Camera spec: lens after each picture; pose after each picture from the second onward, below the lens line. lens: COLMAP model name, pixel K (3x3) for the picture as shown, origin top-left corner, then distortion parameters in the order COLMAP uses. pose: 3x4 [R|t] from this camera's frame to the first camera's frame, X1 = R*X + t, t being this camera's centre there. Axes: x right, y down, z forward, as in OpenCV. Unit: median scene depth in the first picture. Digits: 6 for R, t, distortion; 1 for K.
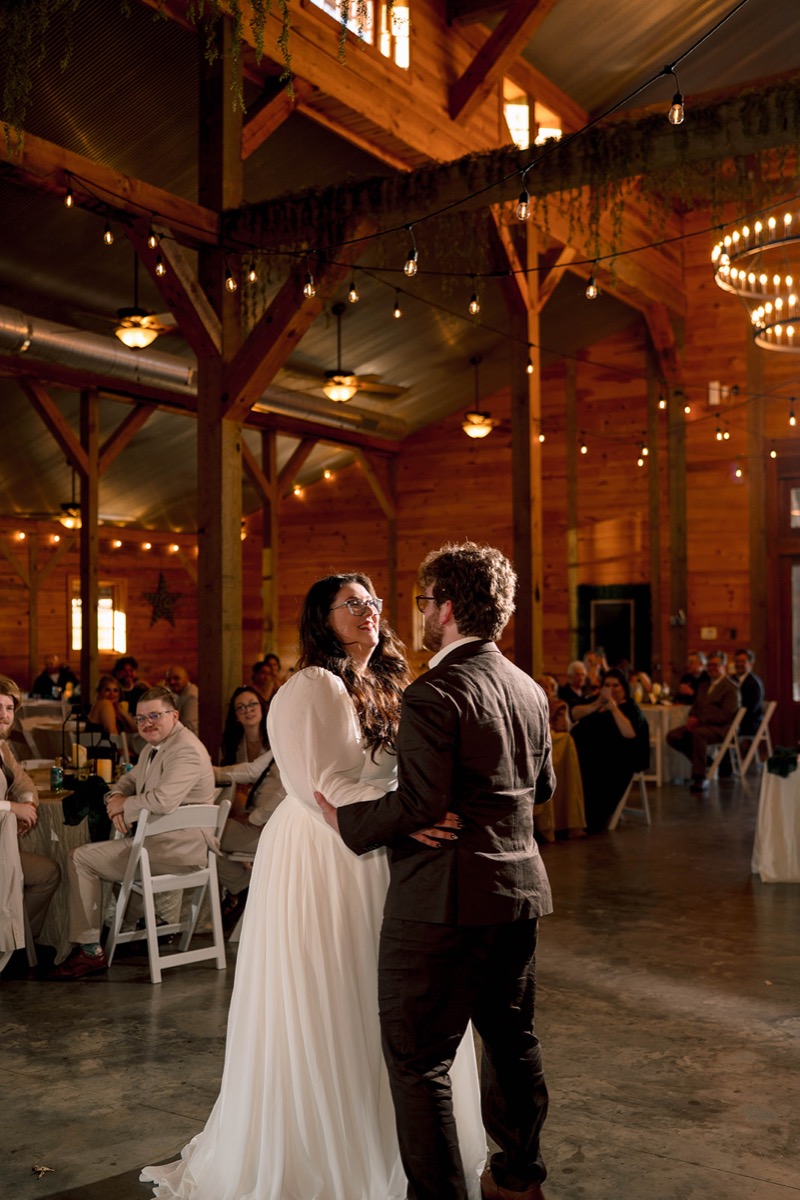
lens RADIAL K [[1333.4, 0, 400.0], [0, 1333.4, 600.0], [0, 0, 1]] dist [-0.084831, 0.189201]
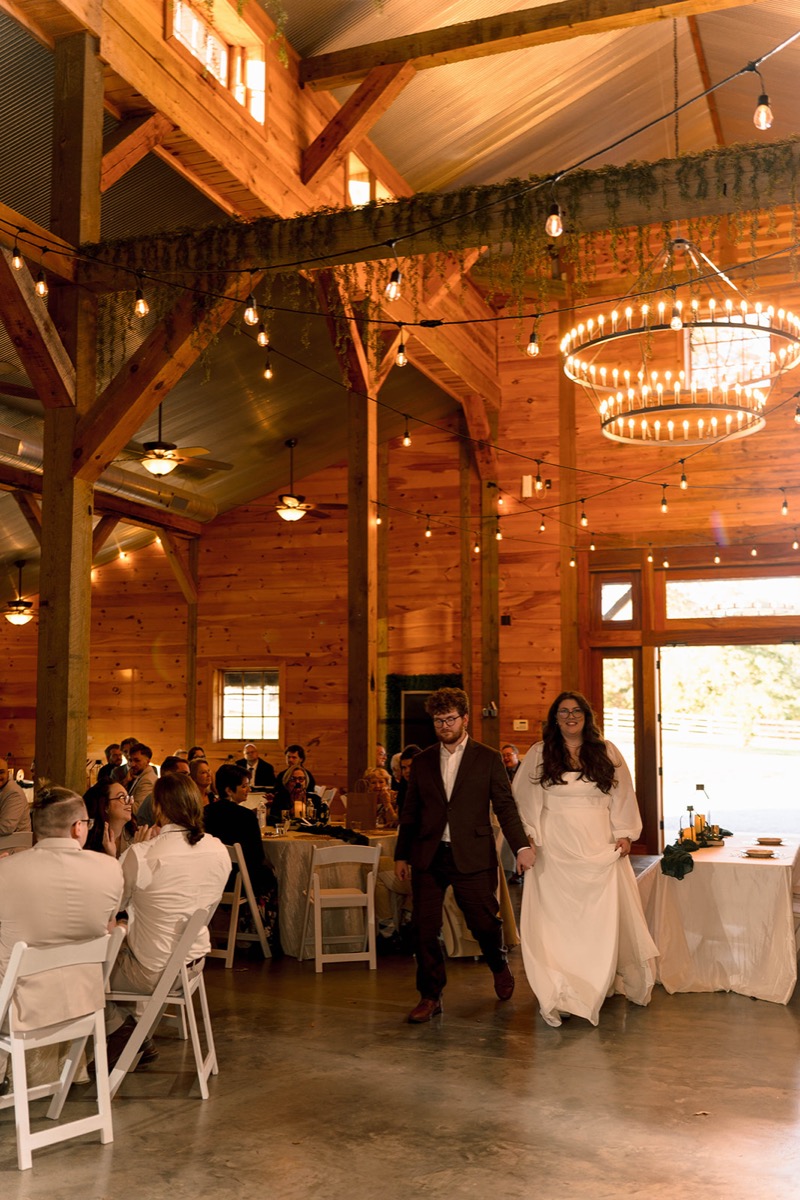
lens RADIAL K [[1264.0, 0, 400.0], [0, 1264.0, 600.0], [0, 0, 1]] dist [0.017909, -0.030624]
pose [[0.977014, 0.027270, 0.211423, -0.079370], [-0.011910, 0.997218, -0.073584, 0.003300], [-0.212842, 0.069375, 0.974621, 0.115827]]
